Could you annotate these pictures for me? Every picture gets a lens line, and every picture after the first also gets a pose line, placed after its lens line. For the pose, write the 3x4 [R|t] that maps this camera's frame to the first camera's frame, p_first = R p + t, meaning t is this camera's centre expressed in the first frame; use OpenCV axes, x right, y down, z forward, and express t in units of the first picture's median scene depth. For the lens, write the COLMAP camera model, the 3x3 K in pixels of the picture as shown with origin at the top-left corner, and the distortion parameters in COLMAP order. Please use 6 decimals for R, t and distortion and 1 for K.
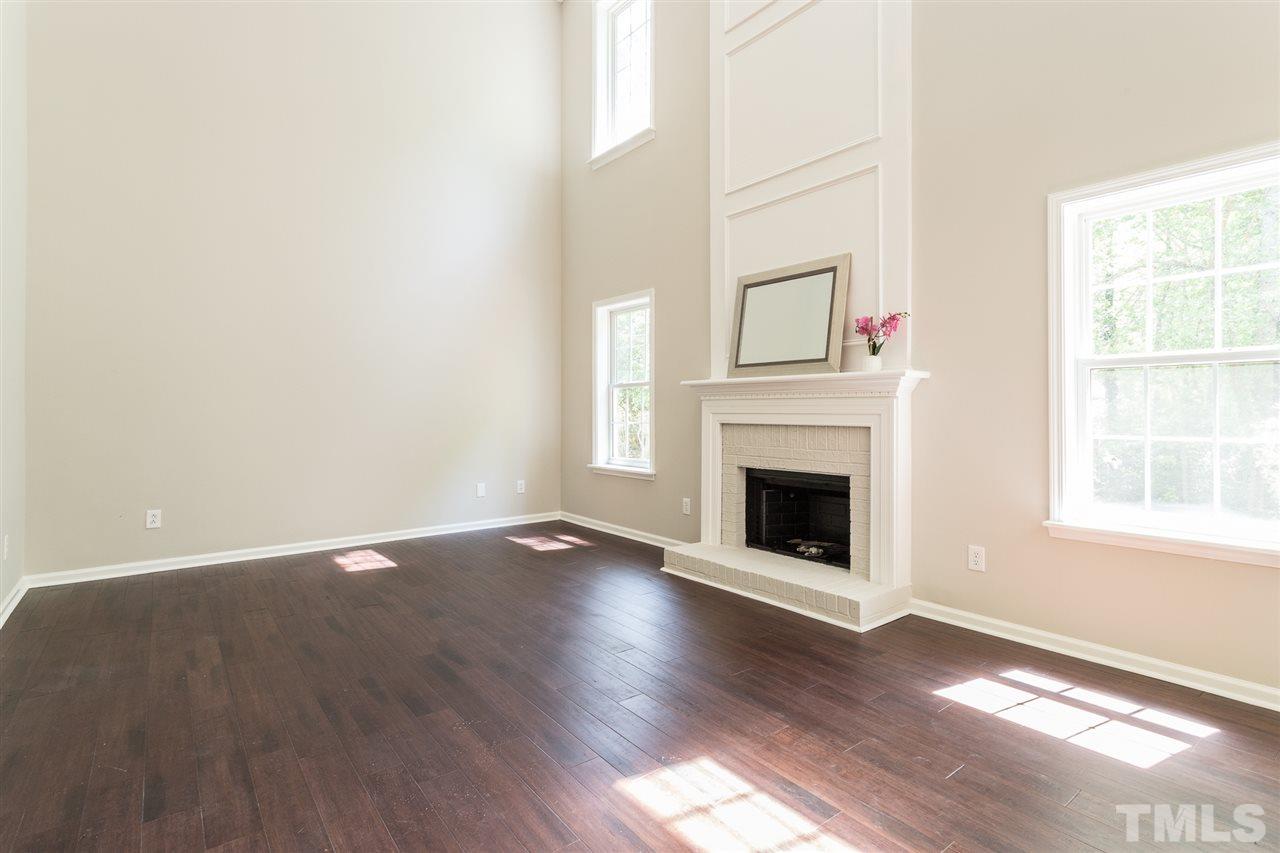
lens RADIAL K [[609.7, 0, 646.8], [0, 609.7, 407.3], [0, 0, 1]] dist [-0.005472, 0.001823]
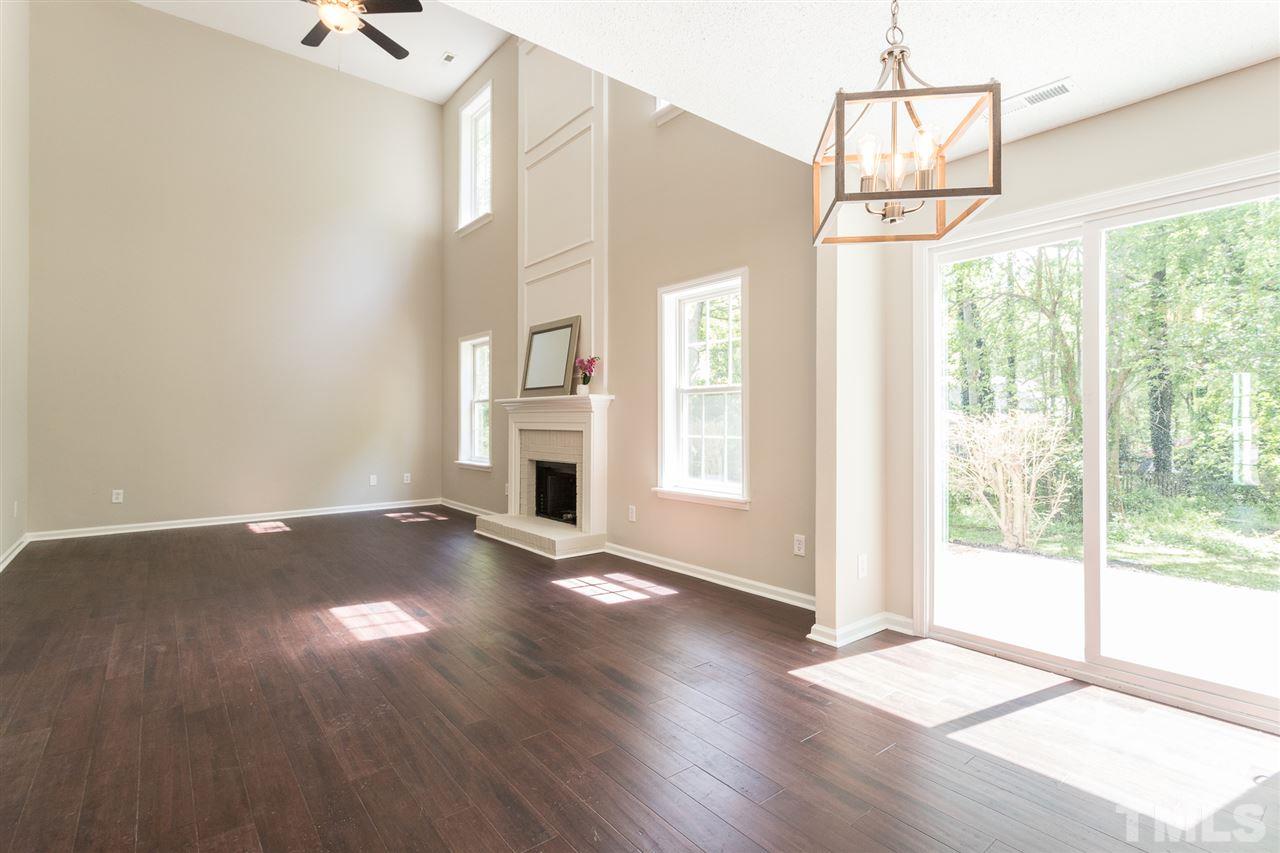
lens RADIAL K [[609.7, 0, 648.4], [0, 609.7, 417.0], [0, 0, 1]] dist [-0.005472, 0.001823]
pose [[0.999976, -0.000695, 0.006965, 0.459436], [0.000692, 1.000000, 0.000551, -0.003583], [-0.006965, -0.000547, 0.999976, -0.470292]]
